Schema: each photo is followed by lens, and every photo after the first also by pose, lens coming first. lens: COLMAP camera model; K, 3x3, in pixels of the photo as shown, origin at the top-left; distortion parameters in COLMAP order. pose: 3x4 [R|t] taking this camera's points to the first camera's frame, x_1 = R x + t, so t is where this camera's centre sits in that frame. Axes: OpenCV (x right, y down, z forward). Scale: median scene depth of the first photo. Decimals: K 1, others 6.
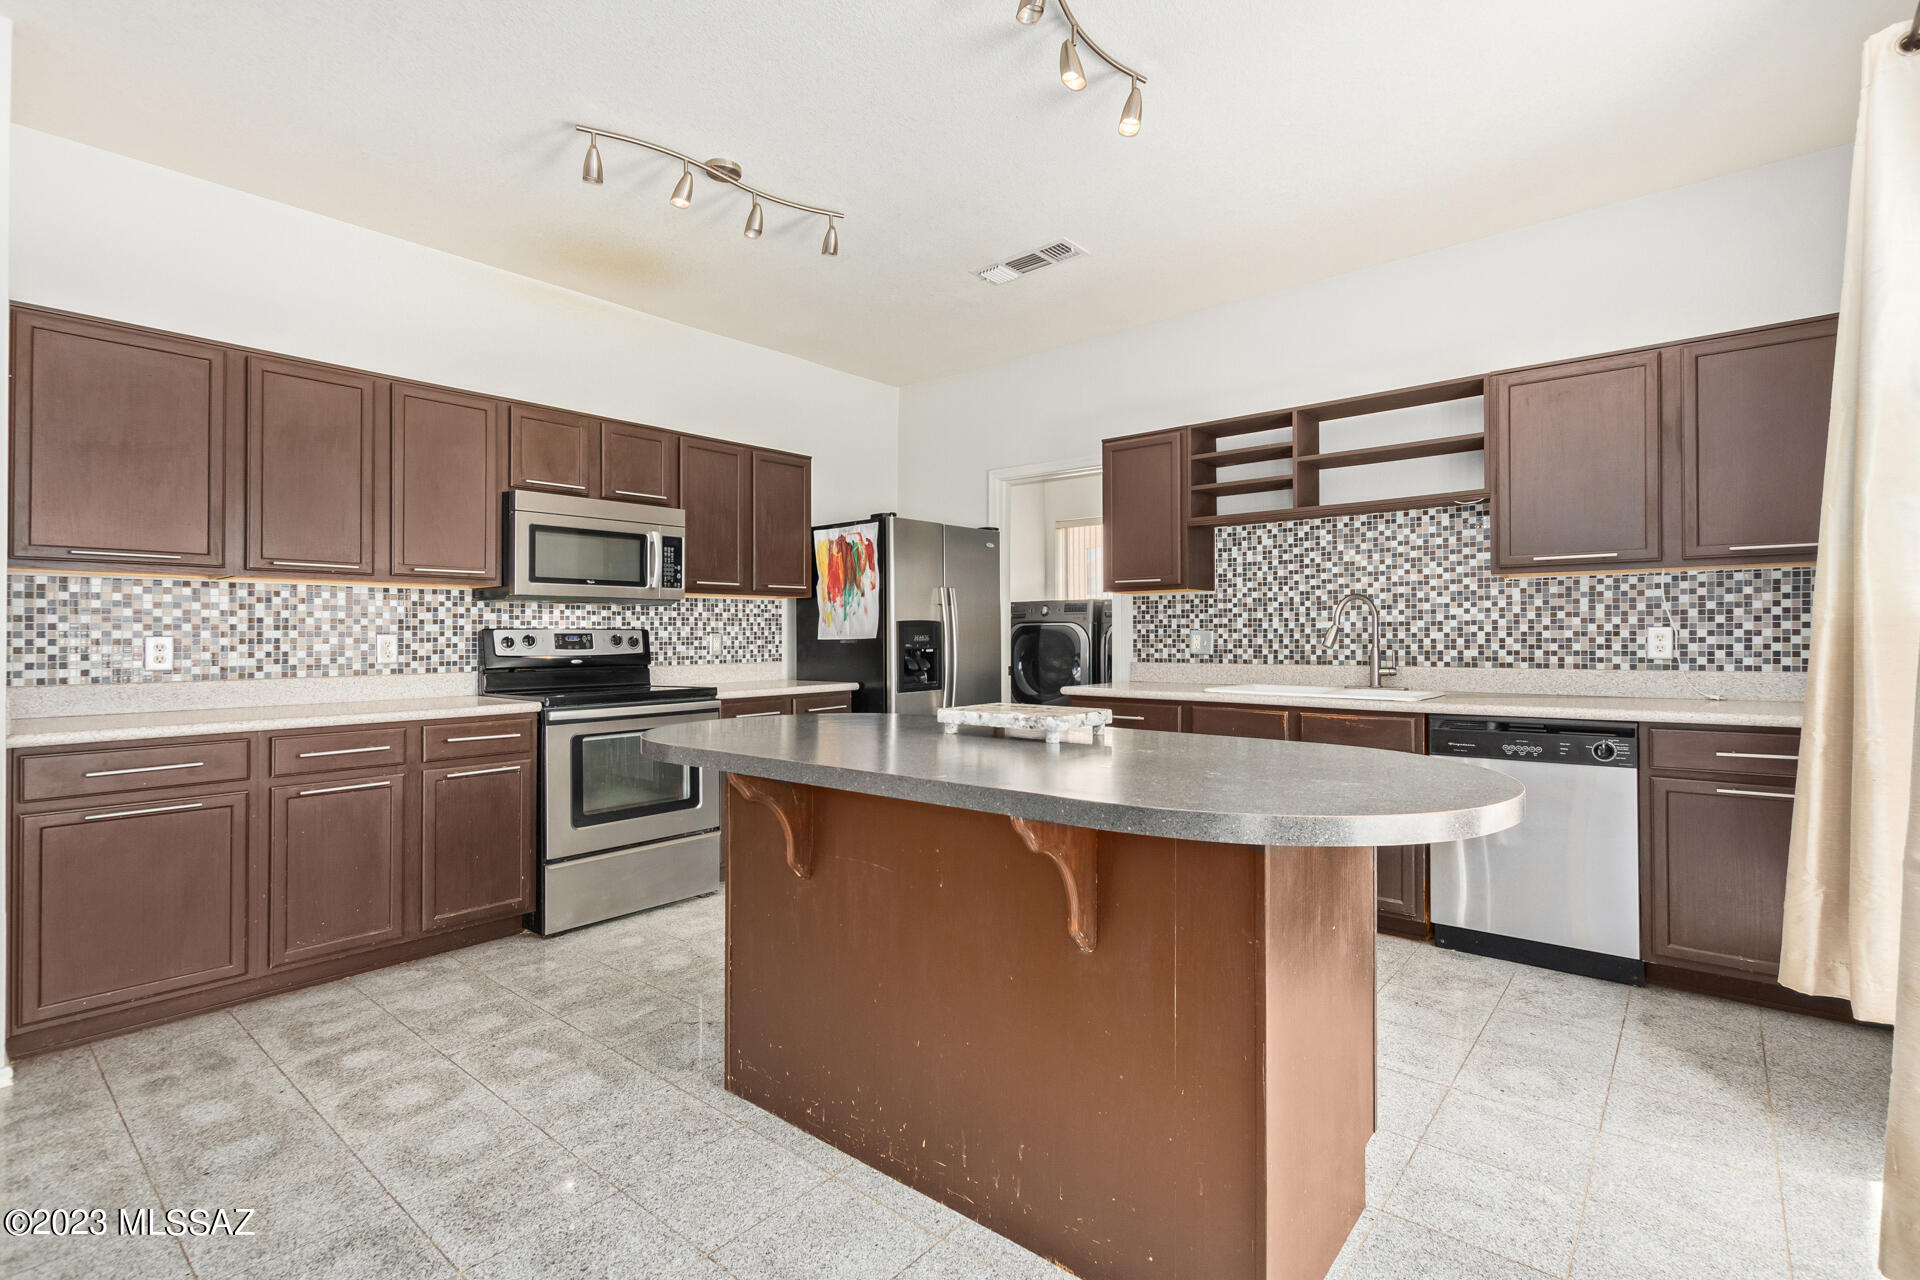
lens RADIAL K [[880.2, 0, 964.4], [0, 880.2, 633.0], [0, 0, 1]] dist [0.004403, -0.002946]
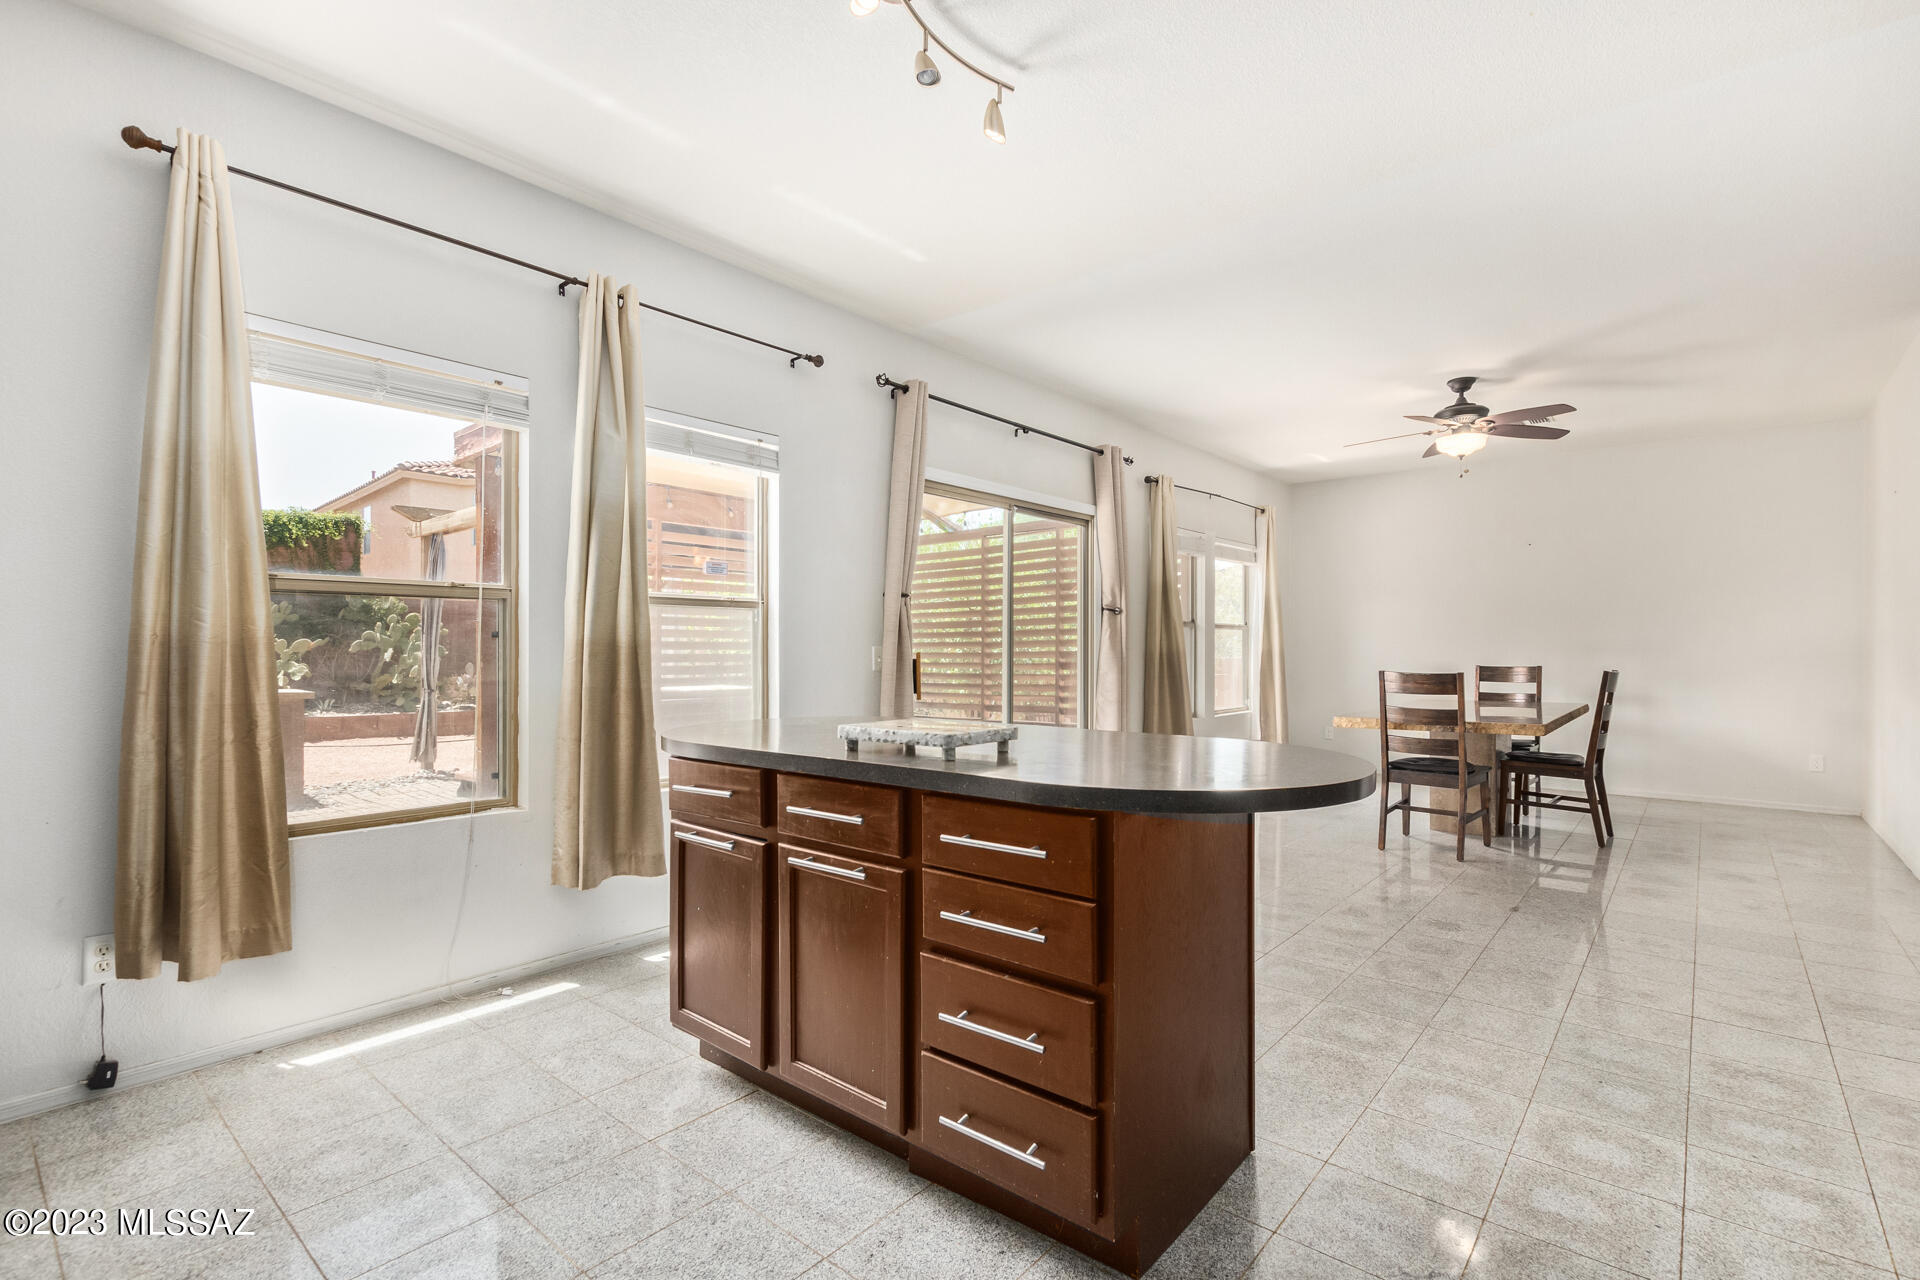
lens RADIAL K [[880.2, 0, 964.8], [0, 880.2, 635.7], [0, 0, 1]] dist [0.004403, -0.002946]
pose [[-0.999994, 0.002221, 0.002485, 0.013661], [0.002181, 0.999870, -0.015955, 0.002238], [-0.002520, -0.015949, -0.999870, 1.119105]]
